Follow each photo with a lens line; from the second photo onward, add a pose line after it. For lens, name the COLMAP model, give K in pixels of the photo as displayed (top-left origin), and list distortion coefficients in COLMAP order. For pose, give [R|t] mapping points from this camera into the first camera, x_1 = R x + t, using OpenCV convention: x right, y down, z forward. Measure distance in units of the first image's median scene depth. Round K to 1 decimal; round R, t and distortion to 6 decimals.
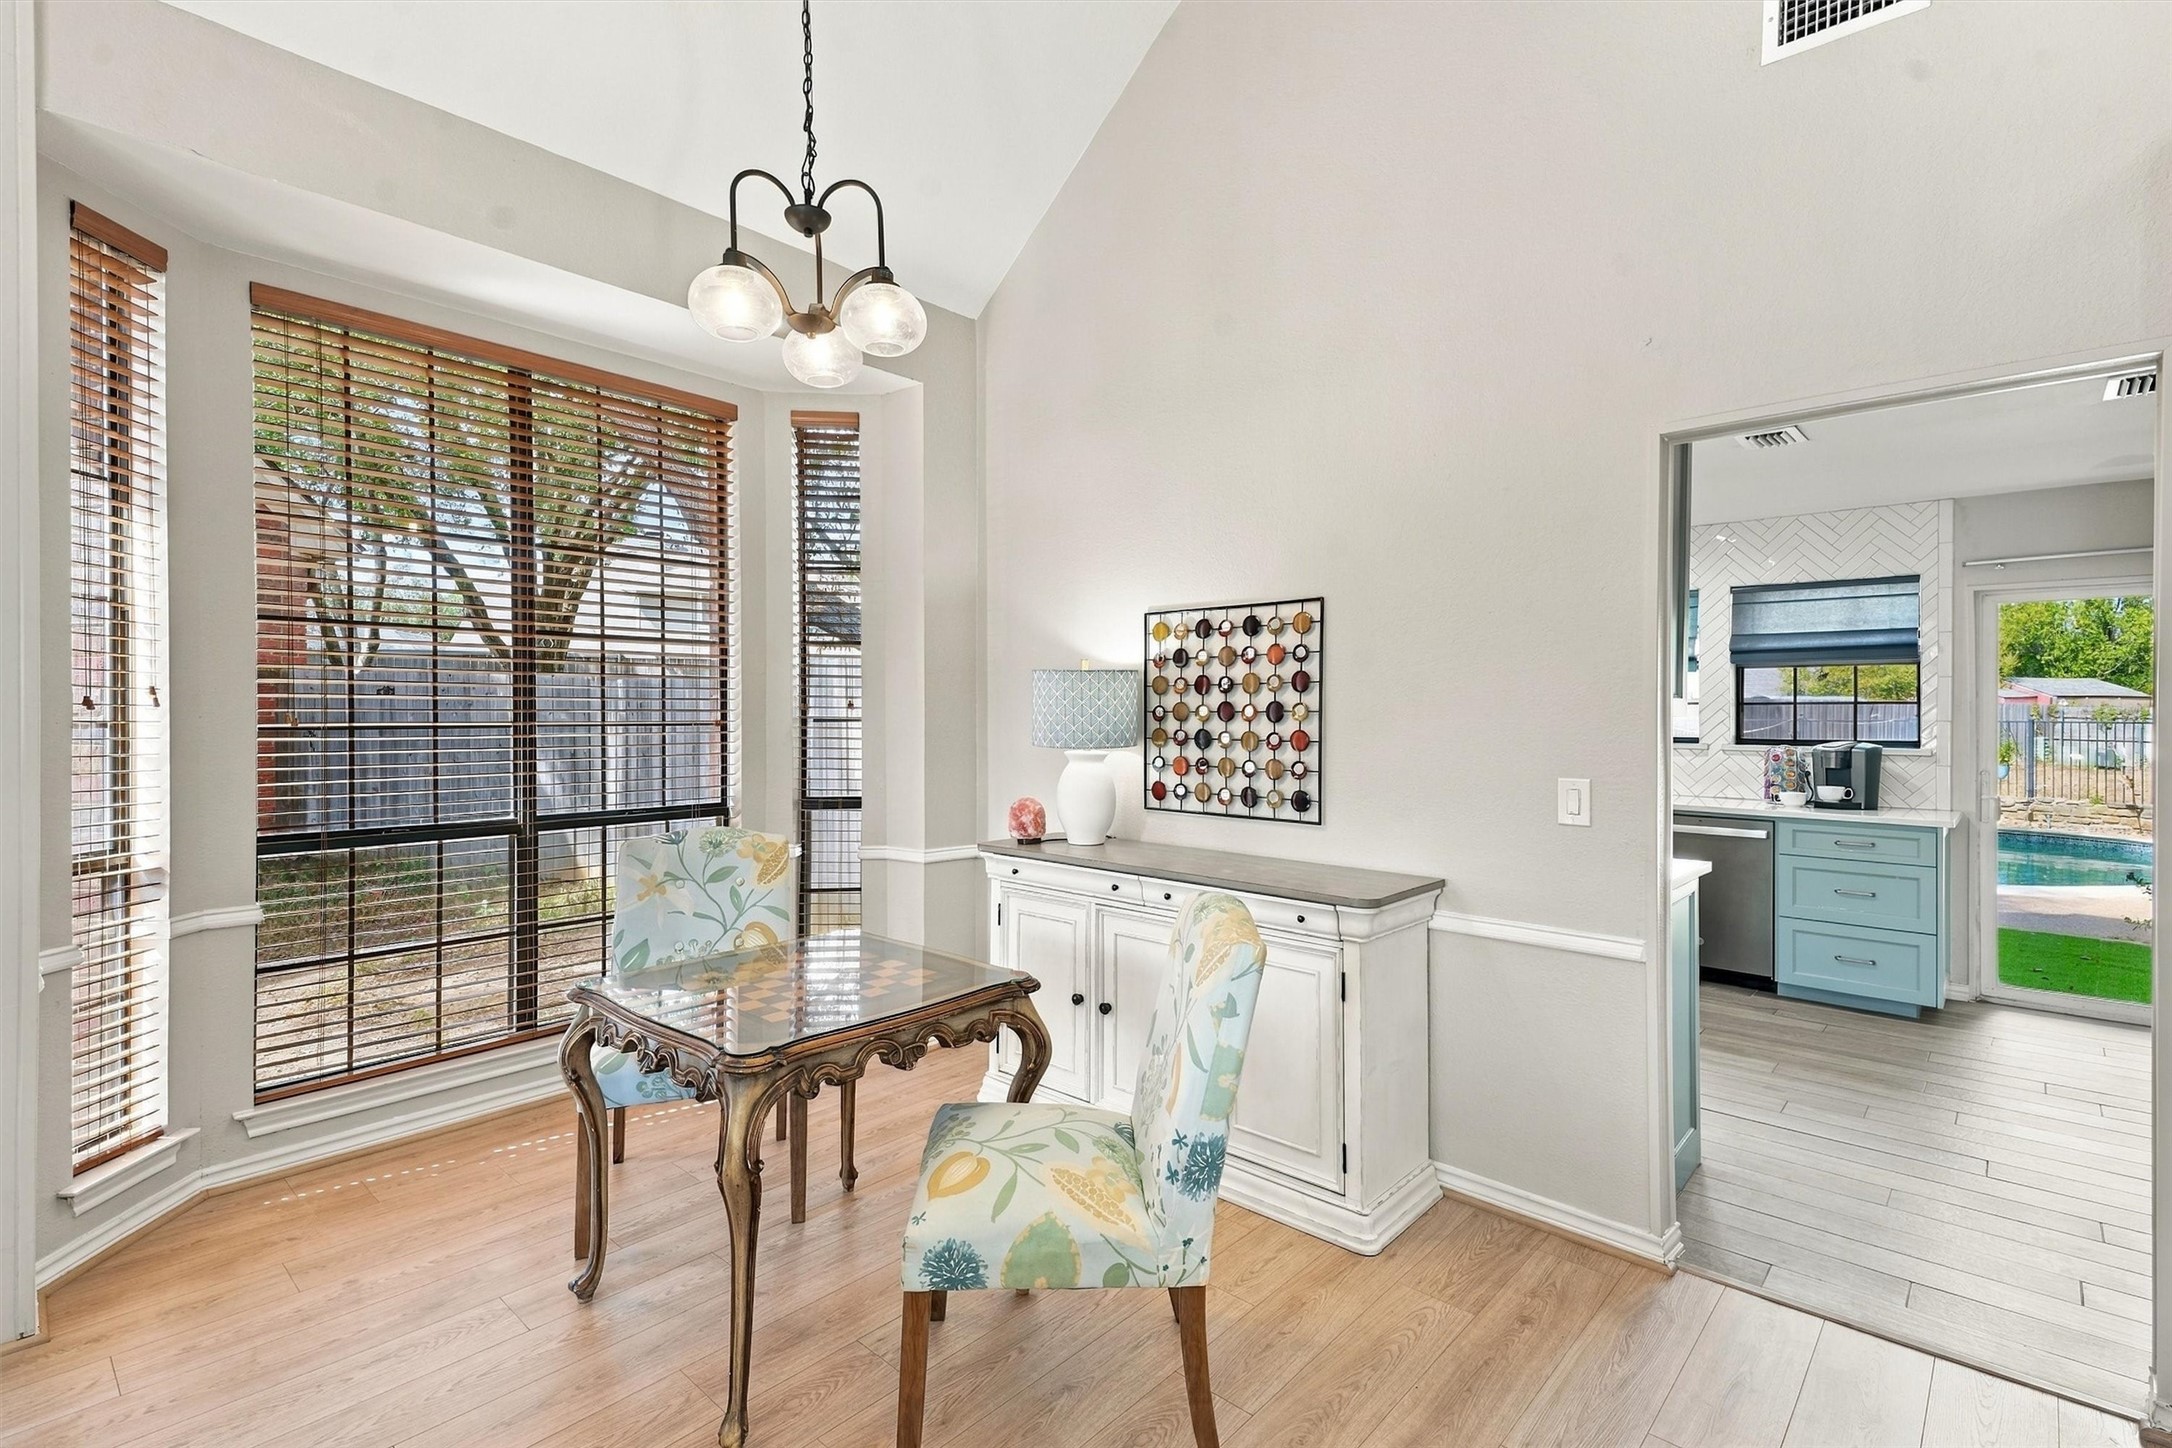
lens RADIAL K [[1027.5, 0, 1082.3], [0, 1027.5, 721.0], [0, 0, 1]] dist [0.018757, -0.001856]
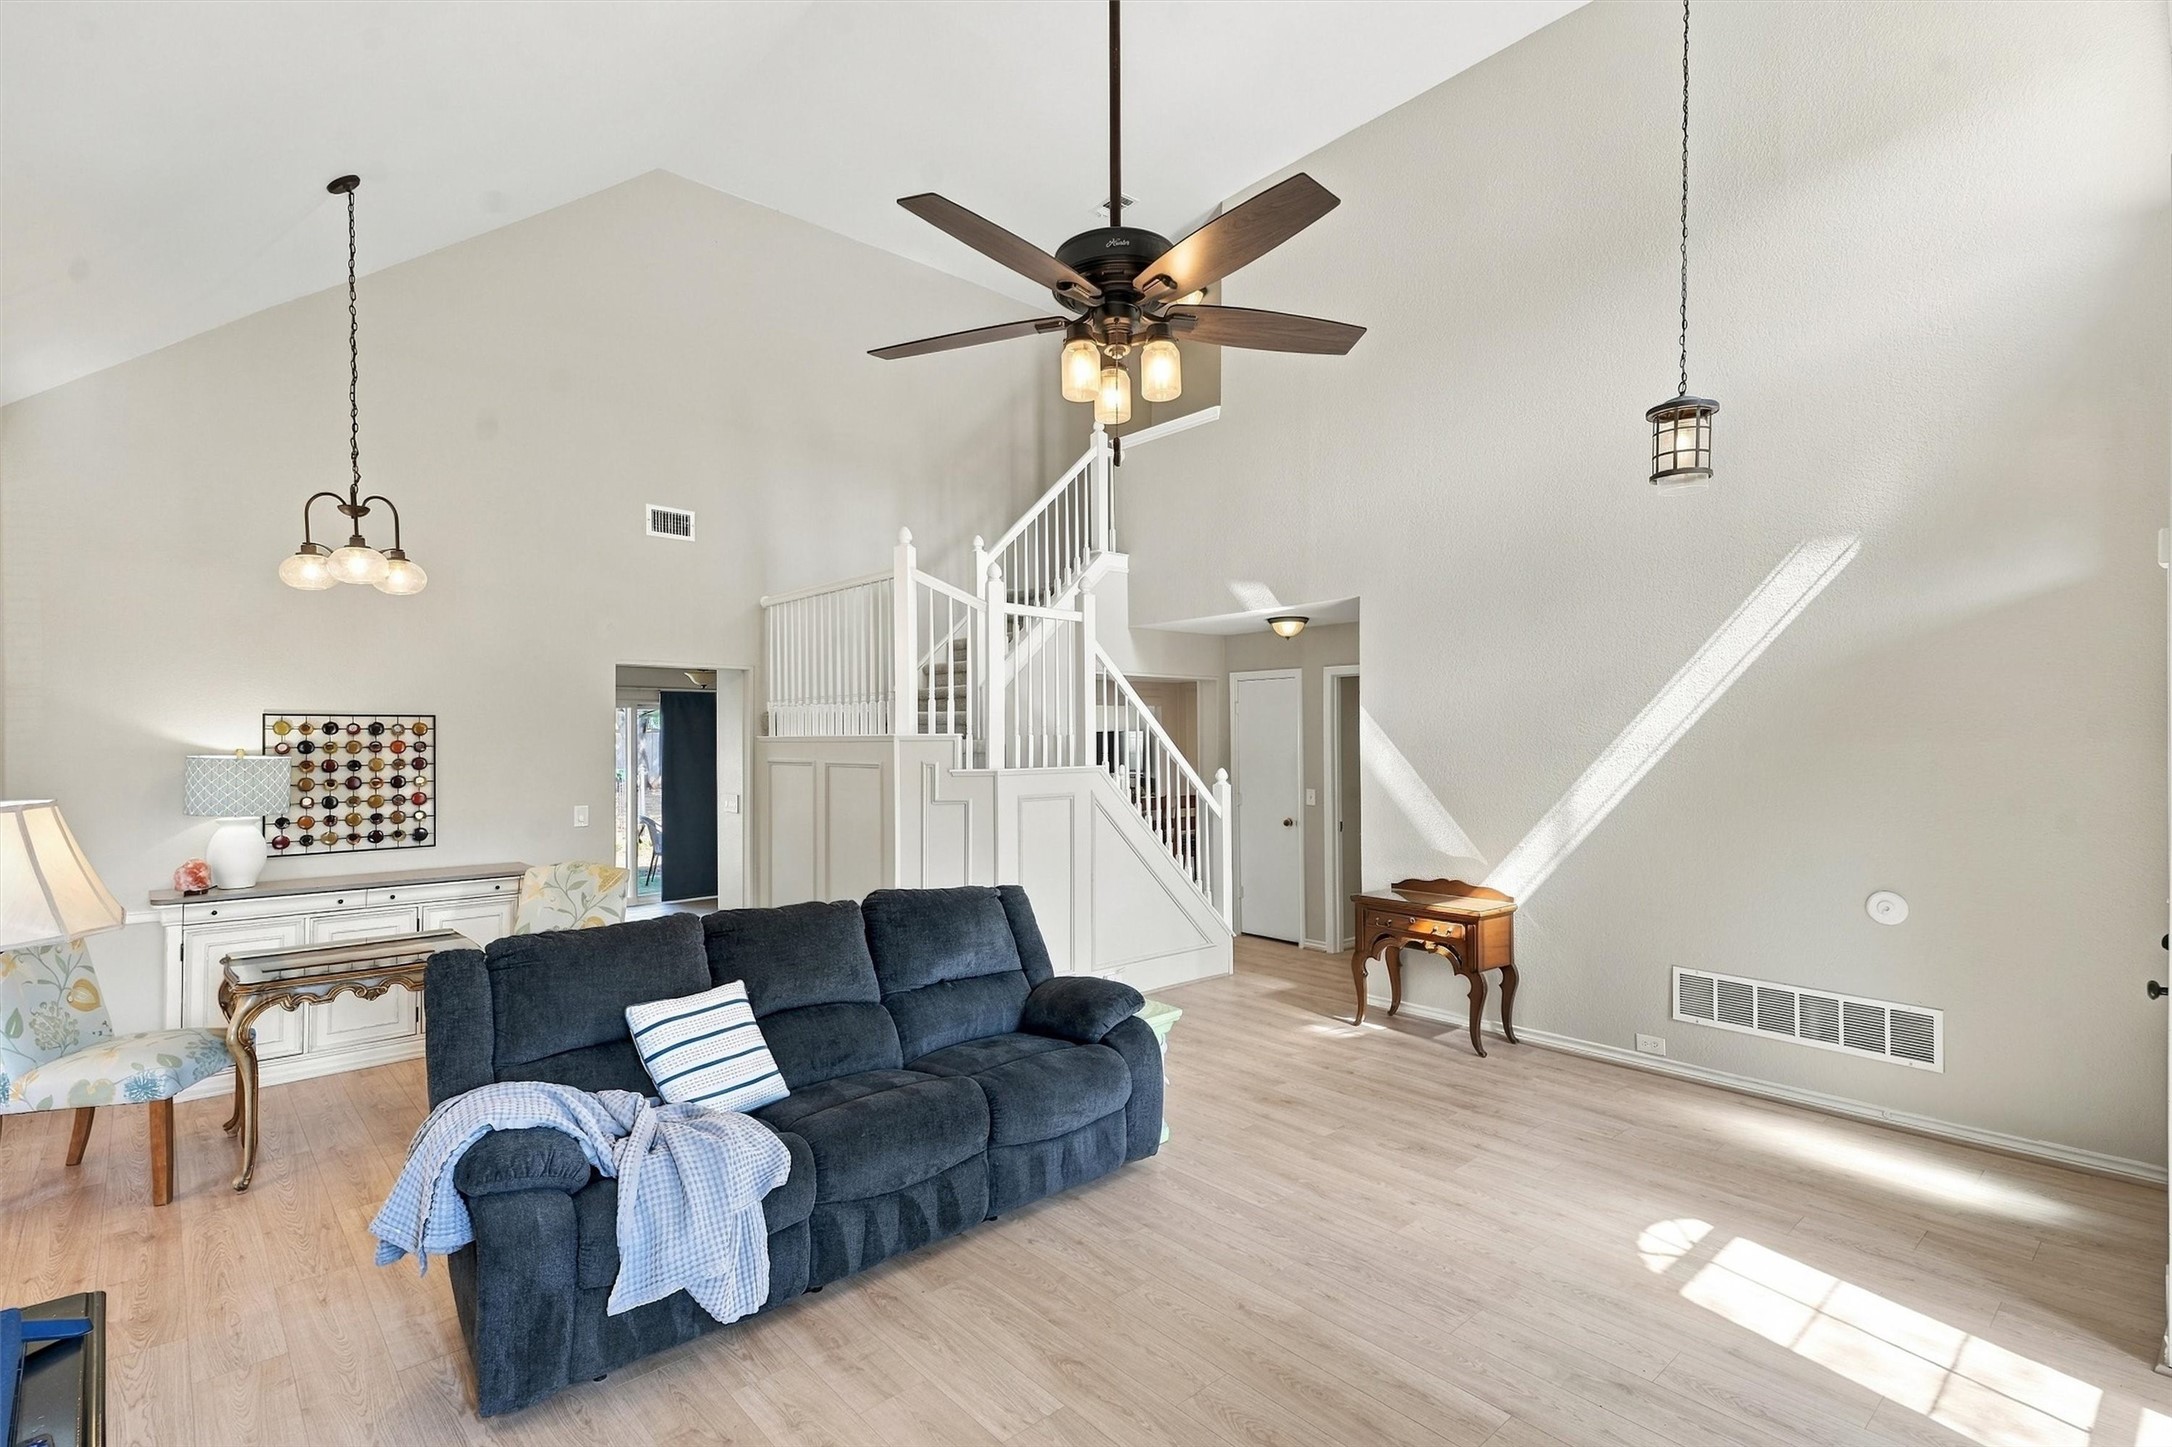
lens RADIAL K [[1027.5, 0, 1079.9], [0, 1027.5, 727.2], [0, 0, 1]] dist [0.018757, -0.001856]
pose [[0.143218, 0.003420, 0.989685, -1.284452], [0.013142, 0.999899, -0.005357, -0.072602], [-0.989604, 0.013773, 0.143159, -0.310353]]
